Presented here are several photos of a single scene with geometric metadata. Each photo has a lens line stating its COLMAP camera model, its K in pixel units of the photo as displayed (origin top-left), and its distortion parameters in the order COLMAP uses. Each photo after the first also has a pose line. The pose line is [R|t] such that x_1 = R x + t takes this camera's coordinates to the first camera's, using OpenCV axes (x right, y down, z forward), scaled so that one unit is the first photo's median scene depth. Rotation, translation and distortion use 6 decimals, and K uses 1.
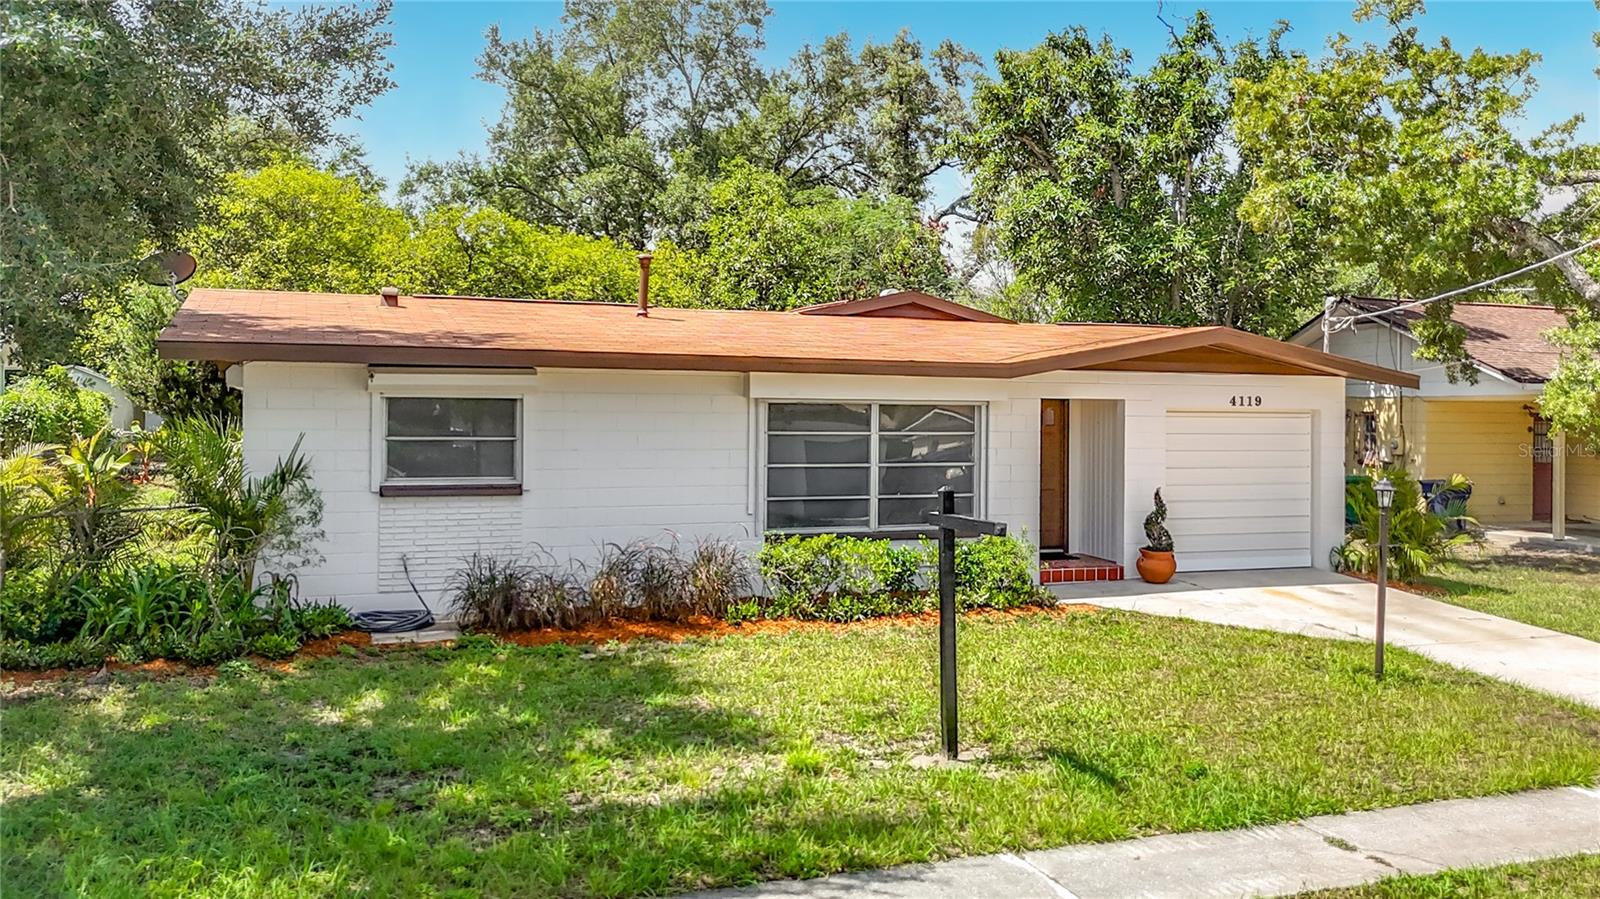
lens RADIAL K [[1397.9, 0, 951.6], [0, 1397.9, 486.4], [0, 0, 1]] dist [0.072046, -0.071122]
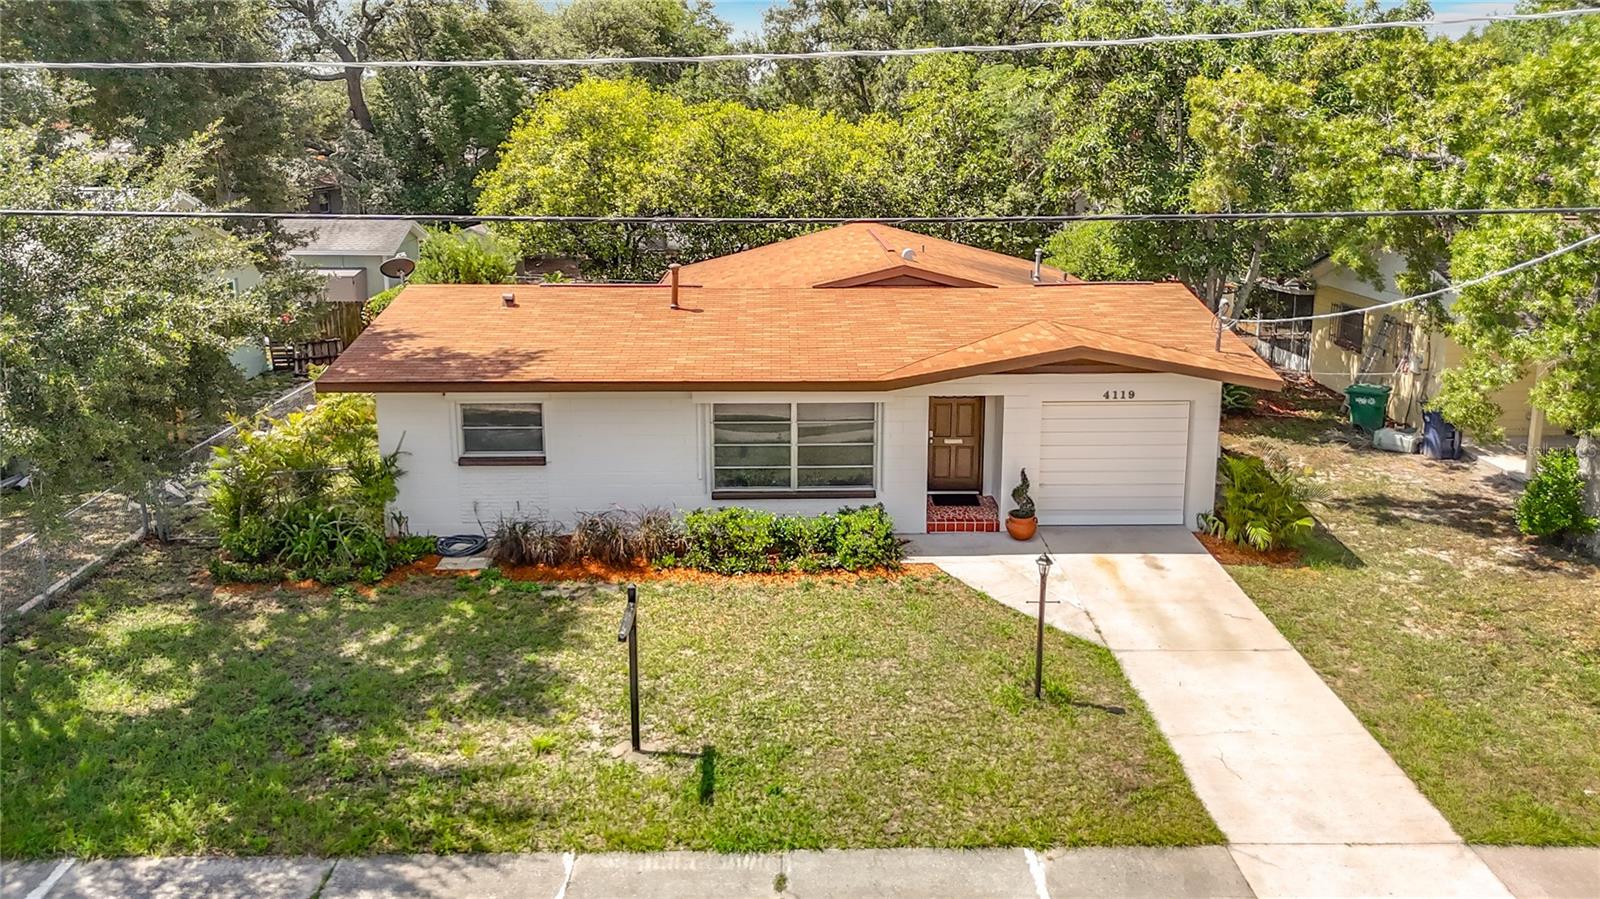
lens RADIAL K [[1174.0, 0, 815.0], [0, 1174.0, 442.5], [0, 0, 1]] dist [0.058887, -0.034272]
pose [[0.924479, 0.088814, -0.370744, 0.427734], [-0.012944, 0.979237, 0.202306, -0.274171], [0.381014, -0.182229, 0.906433, -0.039283]]
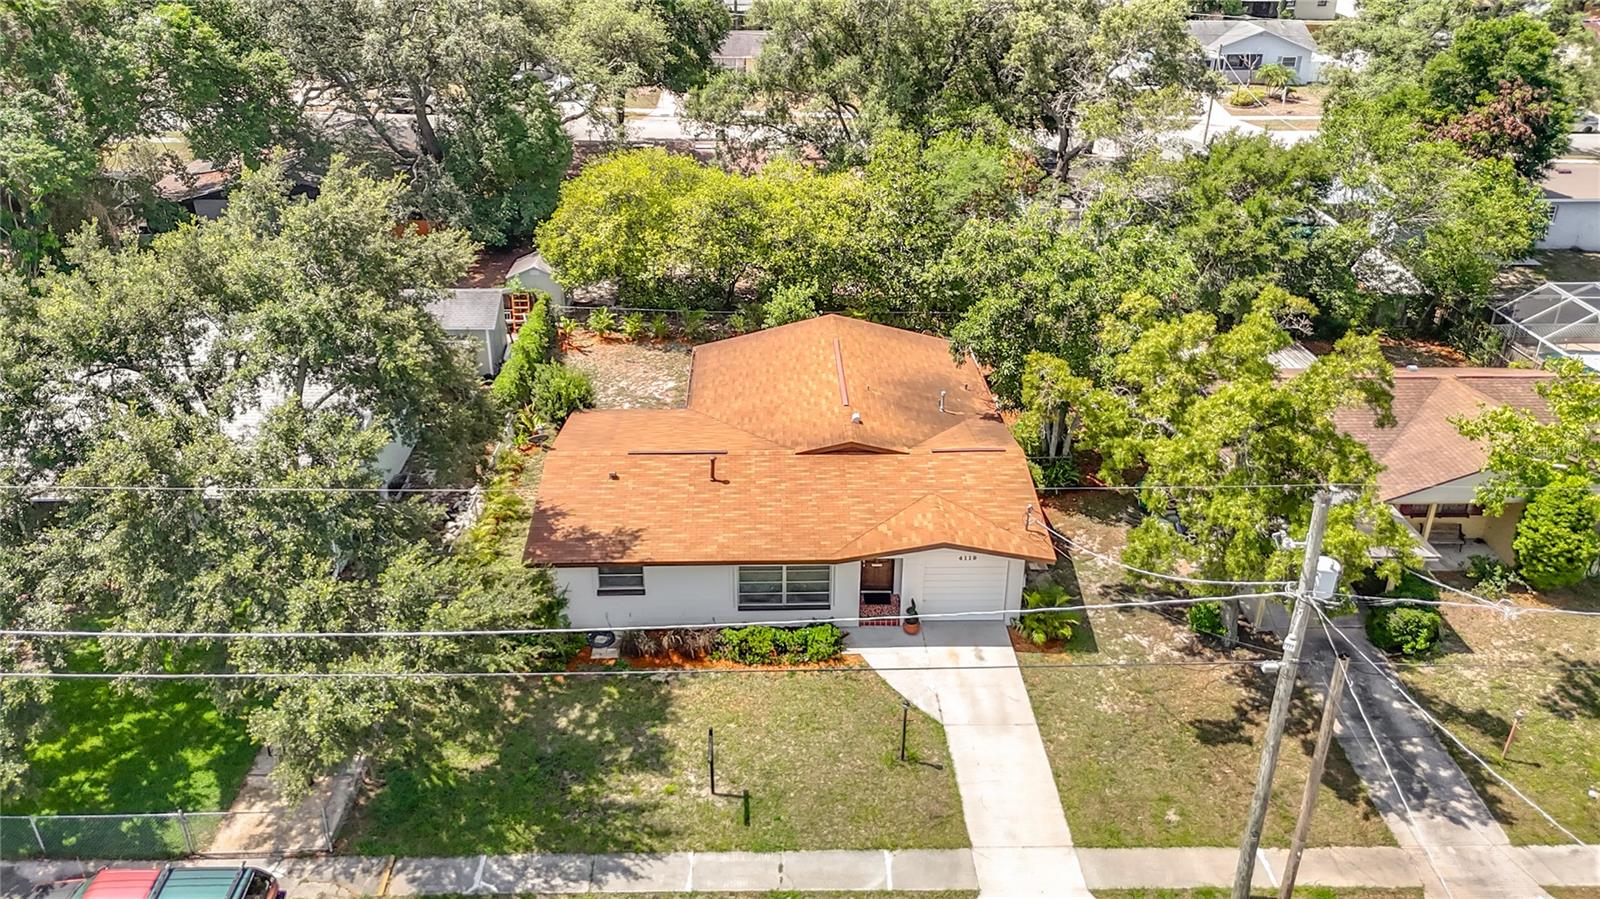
lens RADIAL K [[1159.8, 0, 800.0], [0, 1159.8, 449.5], [0, 0, 1]] dist [0.063475, -0.001227]
pose [[0.924896, 0.169287, -0.340454, 0.677270], [-0.019052, 0.914923, 0.403178, -1.141113], [0.379742, -0.366411, 0.849434, -0.679318]]
